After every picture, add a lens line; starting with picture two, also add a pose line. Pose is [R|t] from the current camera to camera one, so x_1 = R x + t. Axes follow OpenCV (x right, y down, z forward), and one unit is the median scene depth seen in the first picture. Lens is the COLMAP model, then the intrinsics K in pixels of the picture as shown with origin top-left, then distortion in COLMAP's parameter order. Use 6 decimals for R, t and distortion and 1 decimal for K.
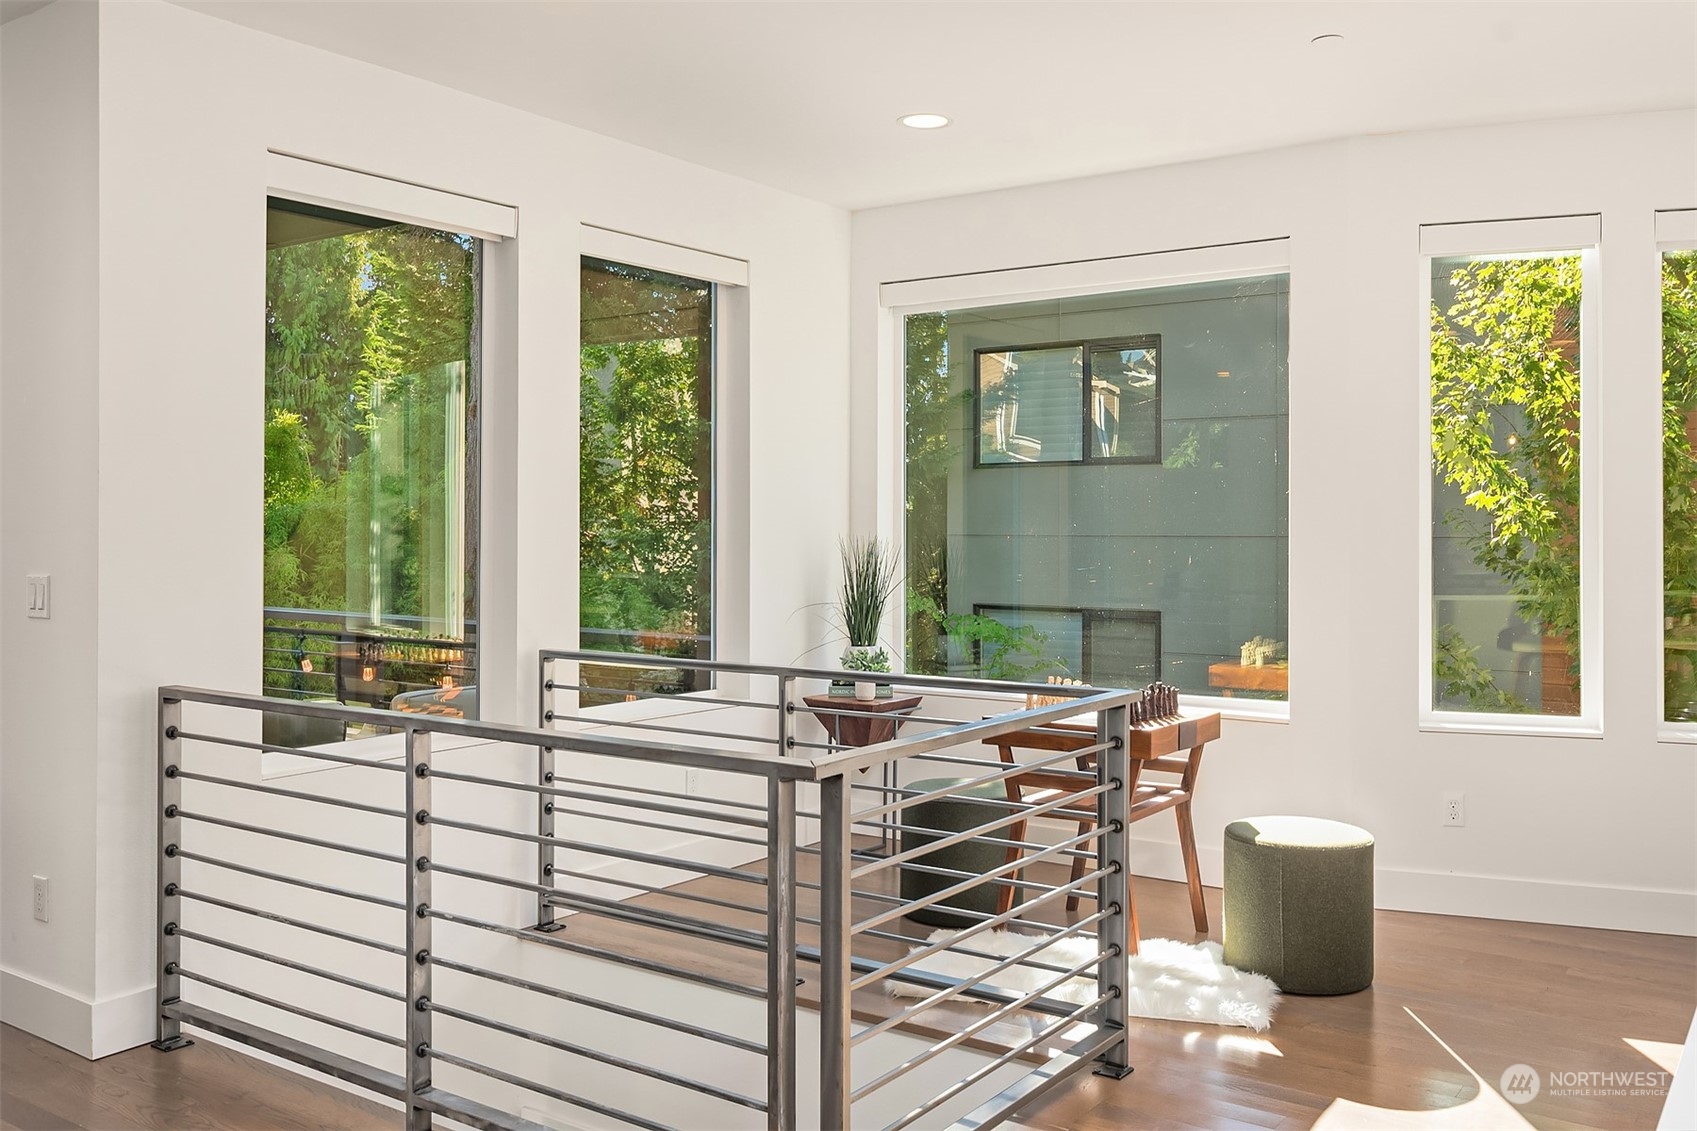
lens RADIAL K [[1439.9, 0, 873.2], [0, 1439.9, 486.0], [0, 0, 1]] dist [0.008873, 0.000673]
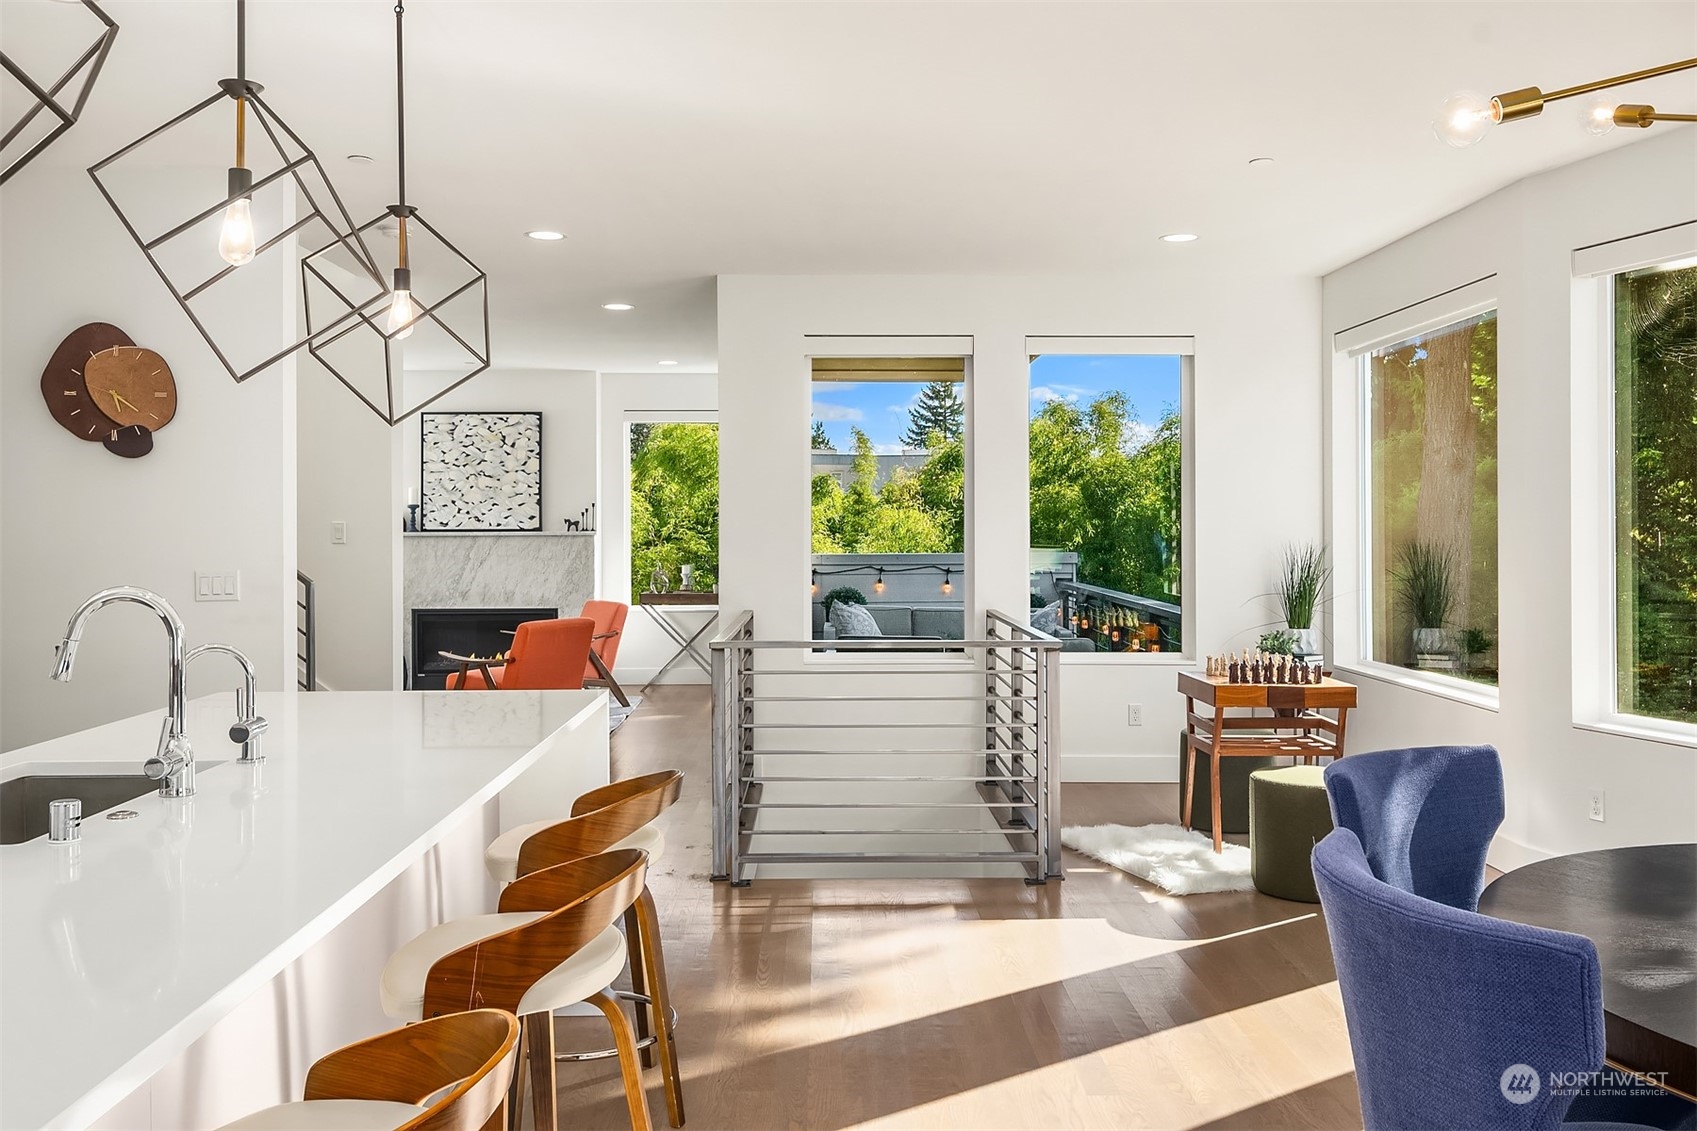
lens RADIAL K [[1406.8, 0, 859.0], [0, 1406.8, 524.3], [0, 0, 1]] dist [-0.006547, -0.002947]
pose [[0.592814, -0.001149, -0.805338, 0.761576], [0.021208, 0.999674, 0.014185, -0.004886], [0.805060, -0.025488, 0.592646, -0.028514]]
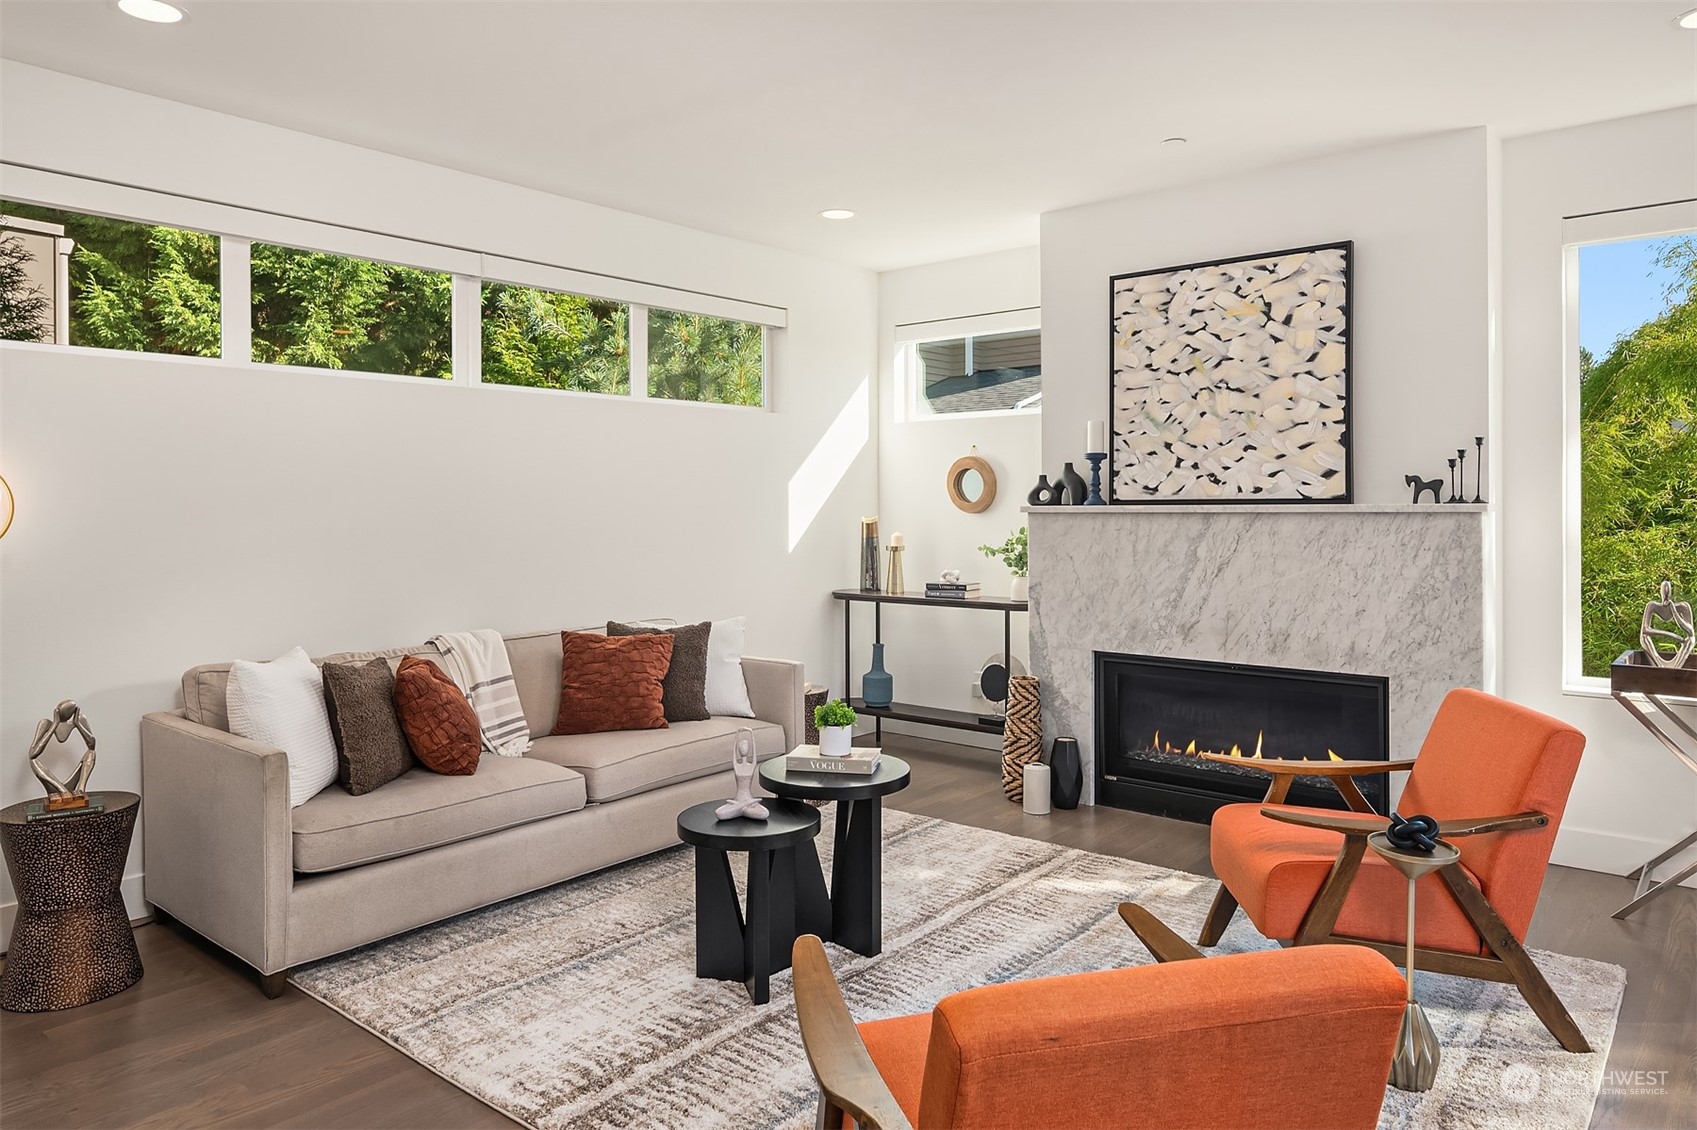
lens RADIAL K [[1101.6, 0, 857.1], [0, 1101.6, 509.7], [0, 0, 1]] dist [-0.000515, -0.000393]
pose [[-0.092689, 0.008247, -0.995661, -0.394764], [0.030313, 0.999526, 0.005457, 0.014763], [0.995234, -0.029676, -0.092895, 0.549534]]
